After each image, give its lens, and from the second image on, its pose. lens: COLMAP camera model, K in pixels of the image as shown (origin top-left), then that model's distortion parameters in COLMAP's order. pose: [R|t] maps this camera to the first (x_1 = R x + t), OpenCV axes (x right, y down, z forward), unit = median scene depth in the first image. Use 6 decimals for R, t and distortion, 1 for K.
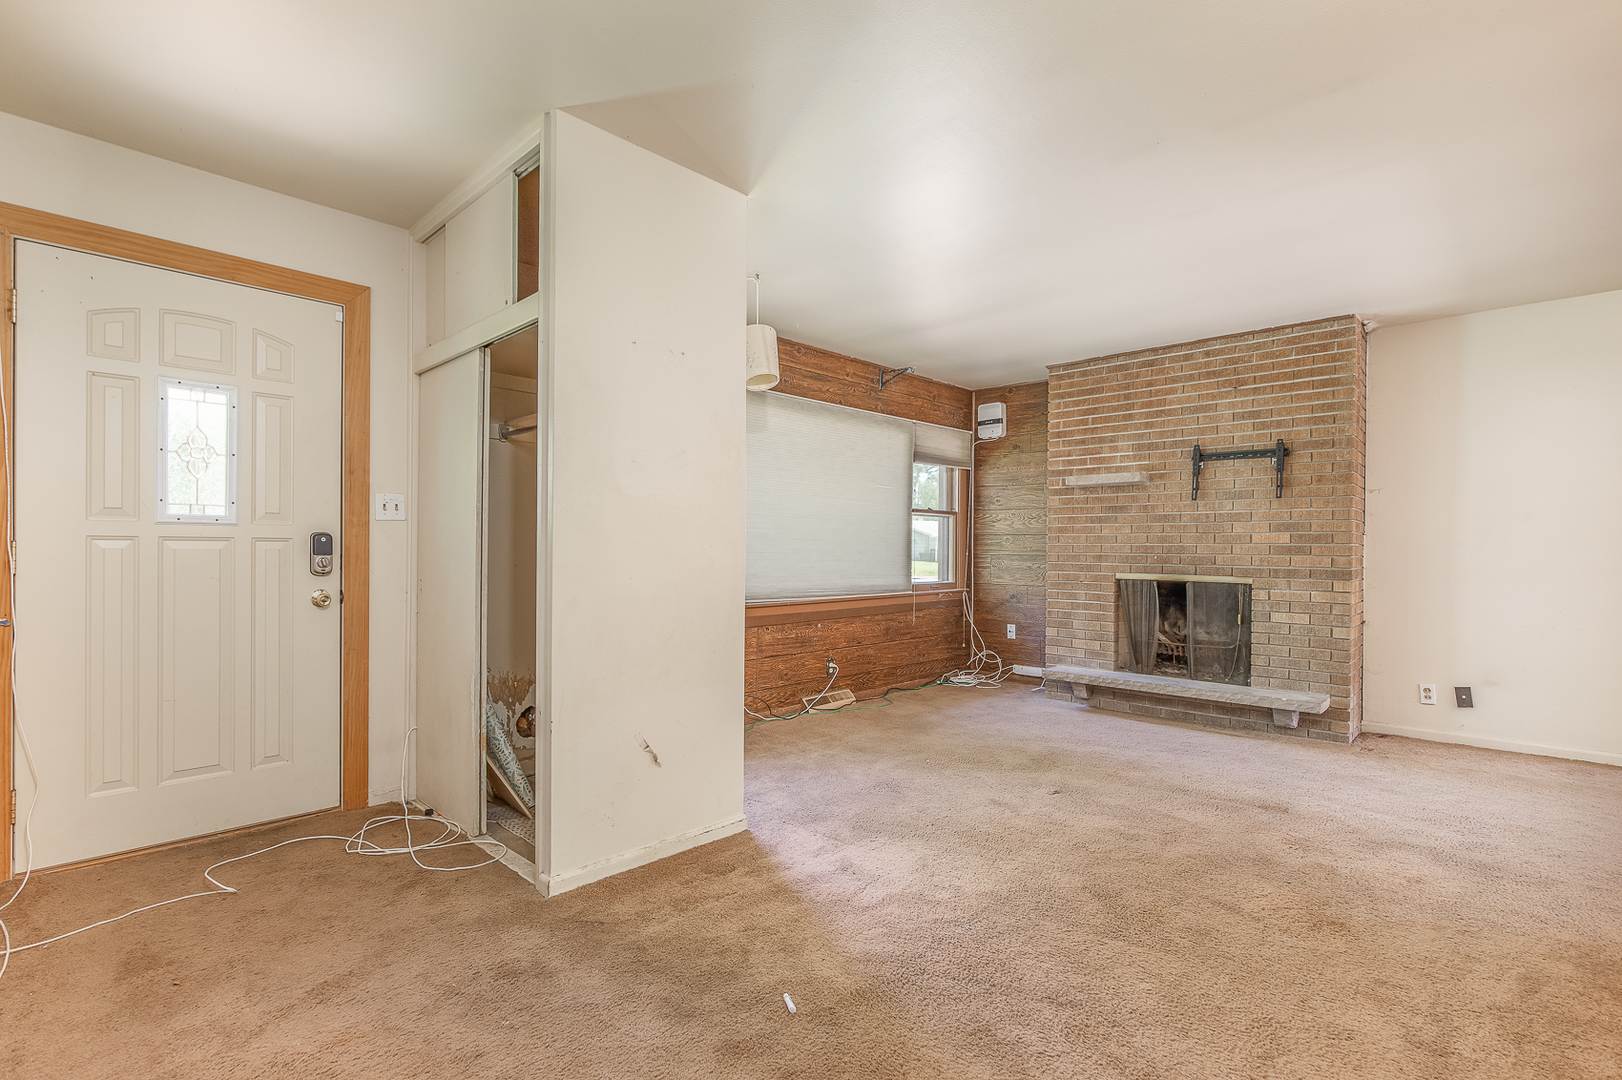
lens RADIAL K [[747.9, 0, 835.3], [0, 747.9, 559.2], [0, 0, 1]] dist [-0.015314, 0.000206]
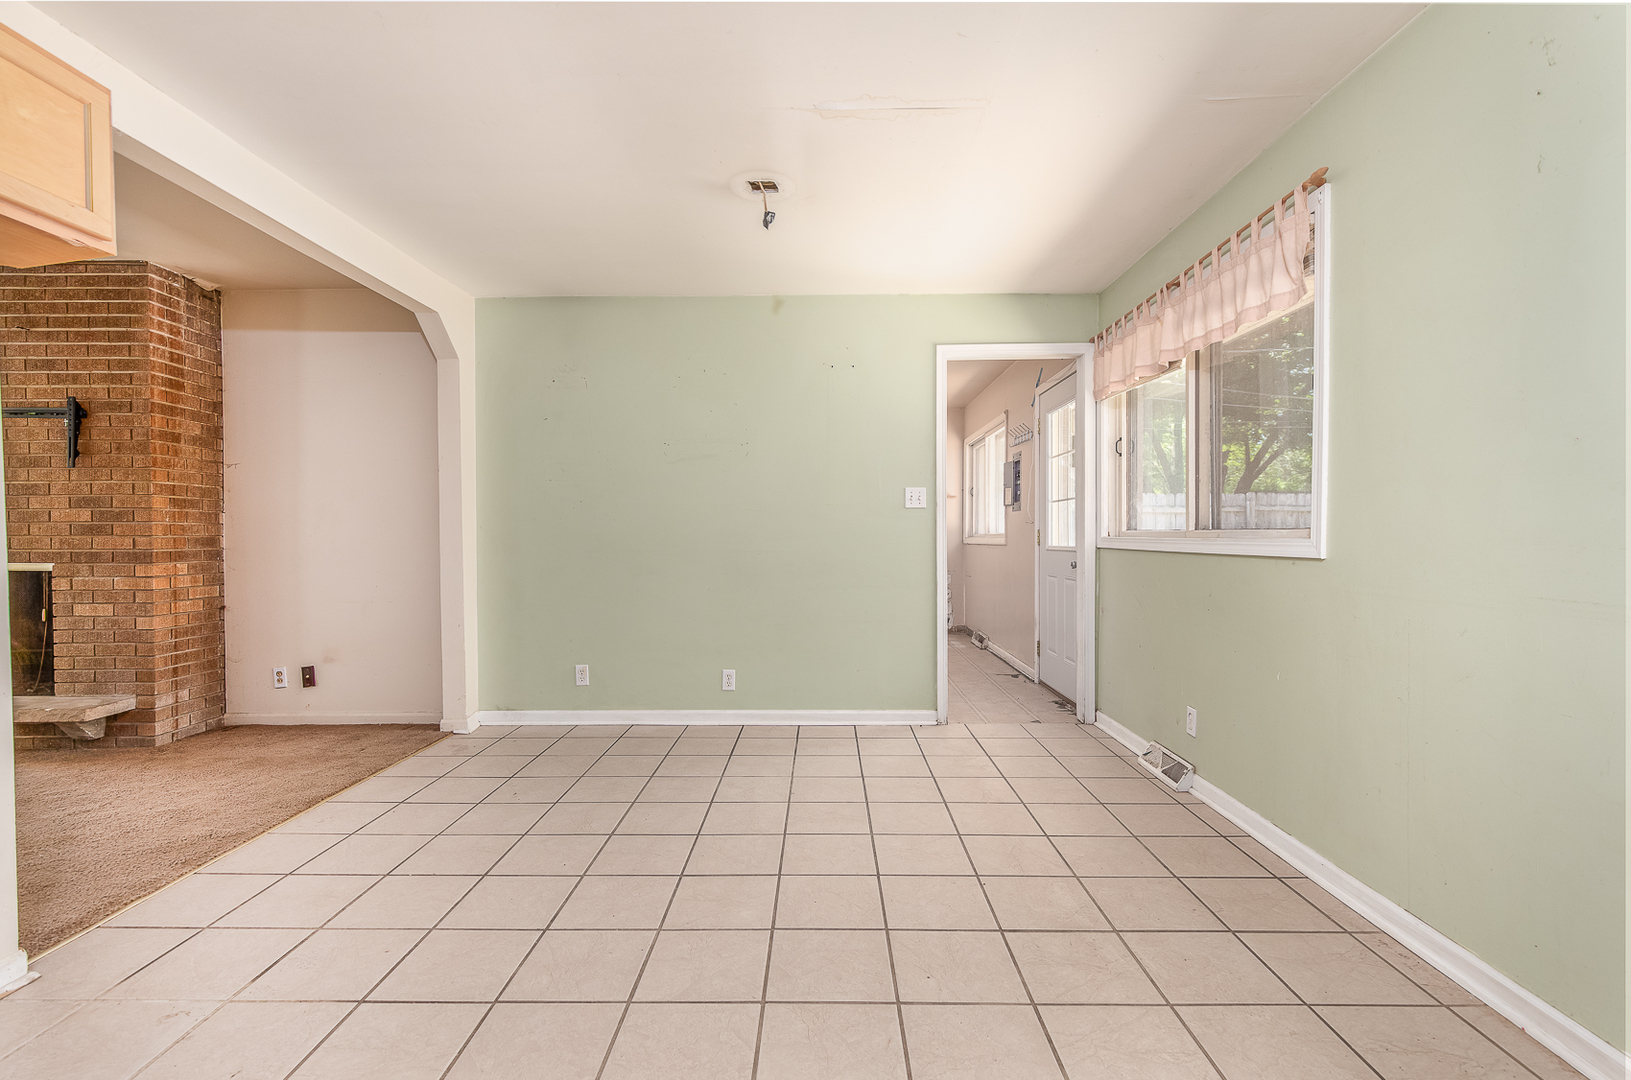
lens RADIAL K [[727.1, 0, 817.9], [0, 727.1, 544.4], [0, 0, 1]] dist [0.001954, 0.000028]
pose [[0.727793, -0.020580, 0.685488, 0.621423], [0.017582, 0.999781, 0.011349, 0.009381], [-0.685572, 0.003792, 0.727995, -0.162675]]
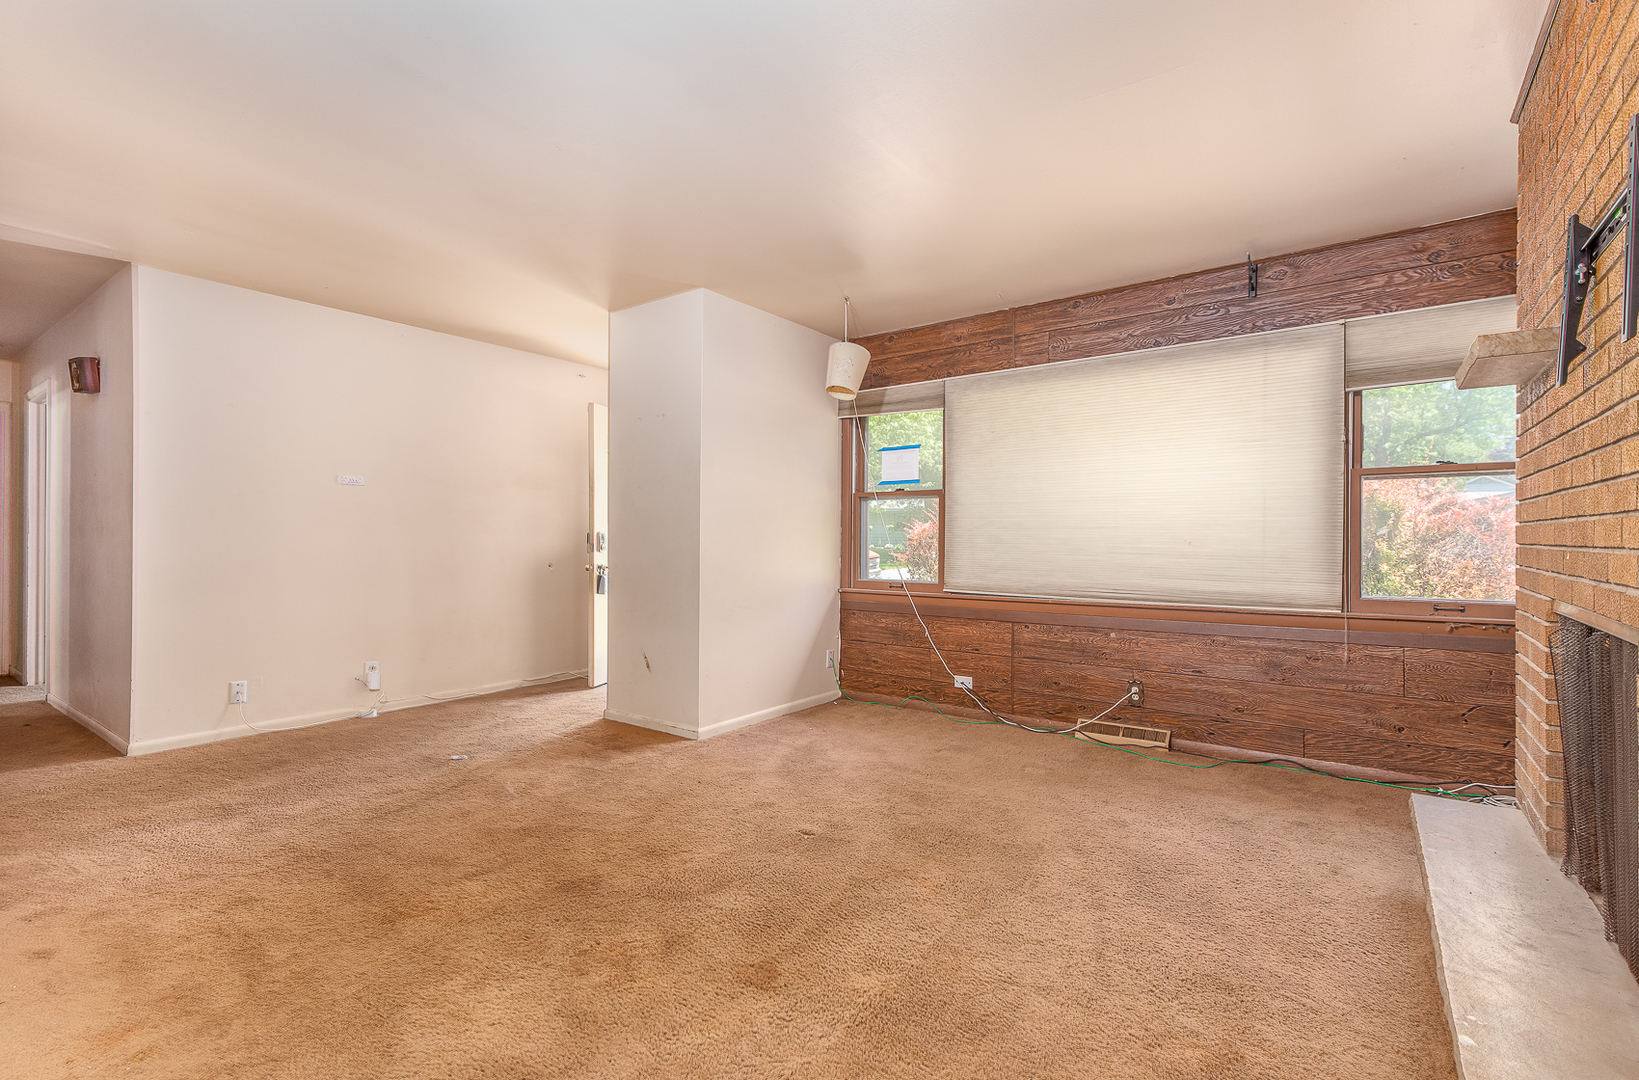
lens RADIAL K [[730.6, 0, 822.0], [0, 730.6, 544.5], [0, 0, 1]] dist [0.001954, 0.000028]
pose [[0.123478, -0.002126, -0.992345, 0.790884], [-0.016537, 0.999854, -0.004199, 0.000449], [0.992210, 0.016929, 0.123425, 0.661055]]
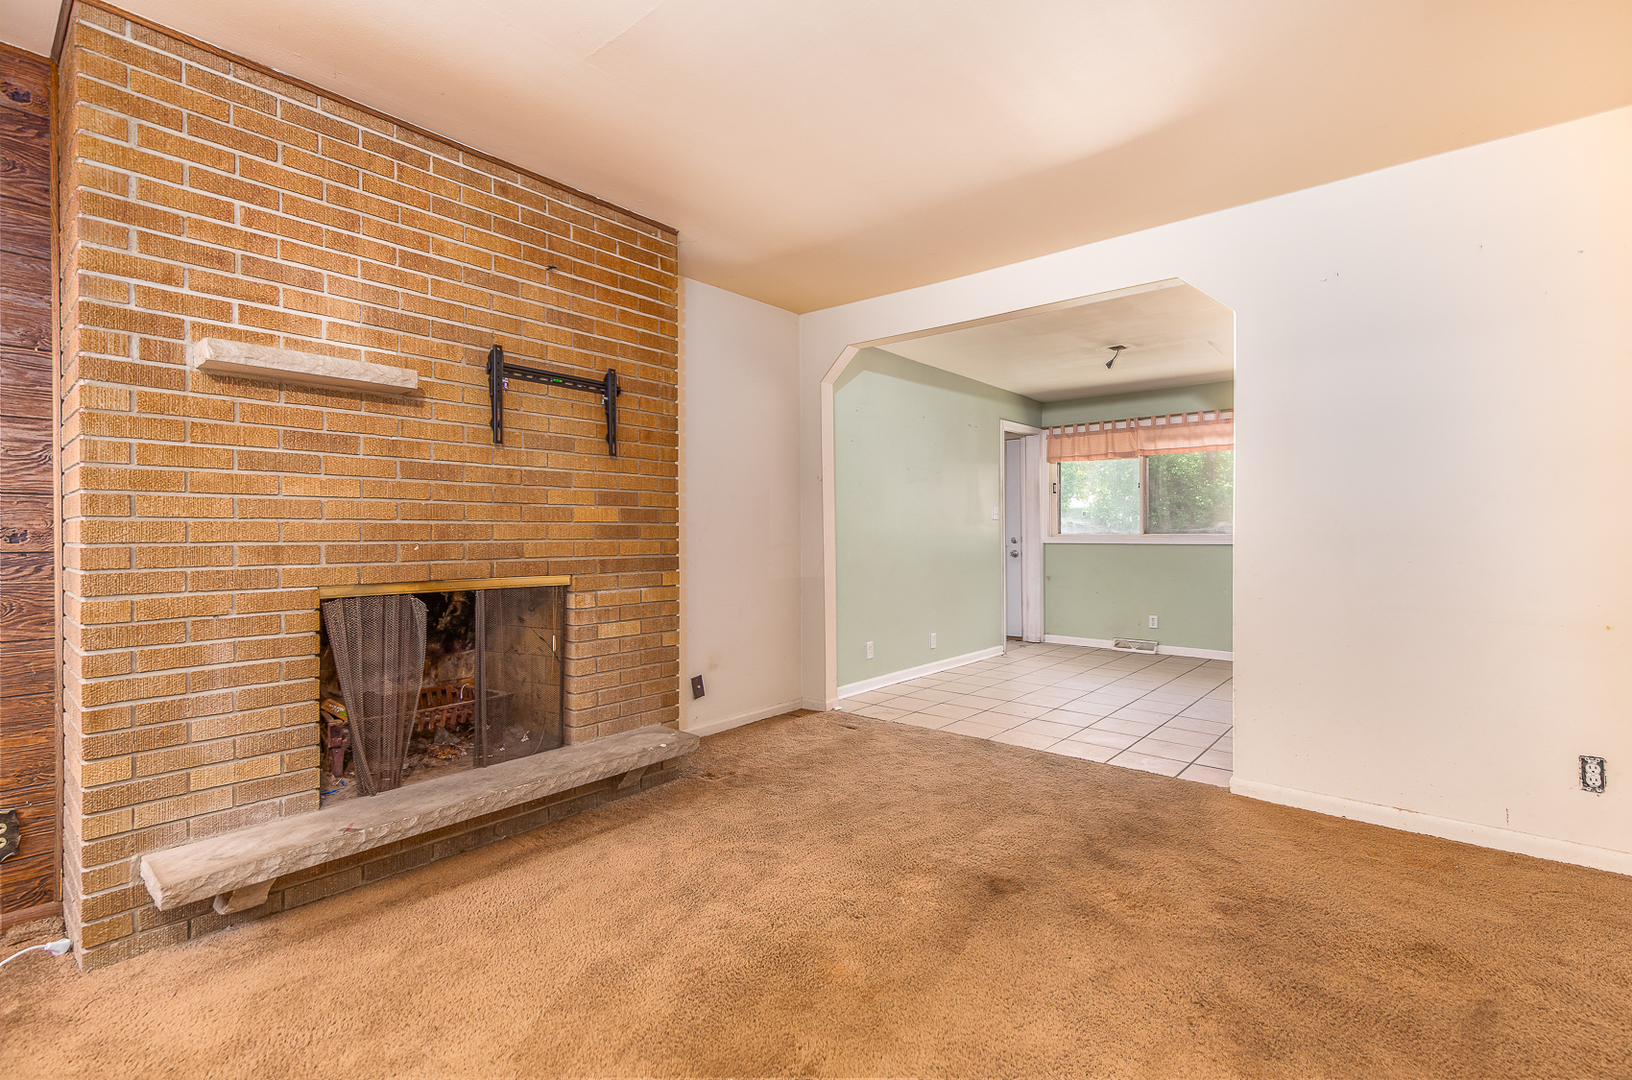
lens RADIAL K [[740.8, 0, 798.5], [0, 740.8, 534.8], [0, 0, 1]] dist [0.010466, -0.000102]
pose [[-0.048573, -0.009928, 0.998770, -0.087665], [0.016038, 0.999814, 0.010718, -0.013775], [-0.998691, 0.016539, -0.048405, 0.834086]]
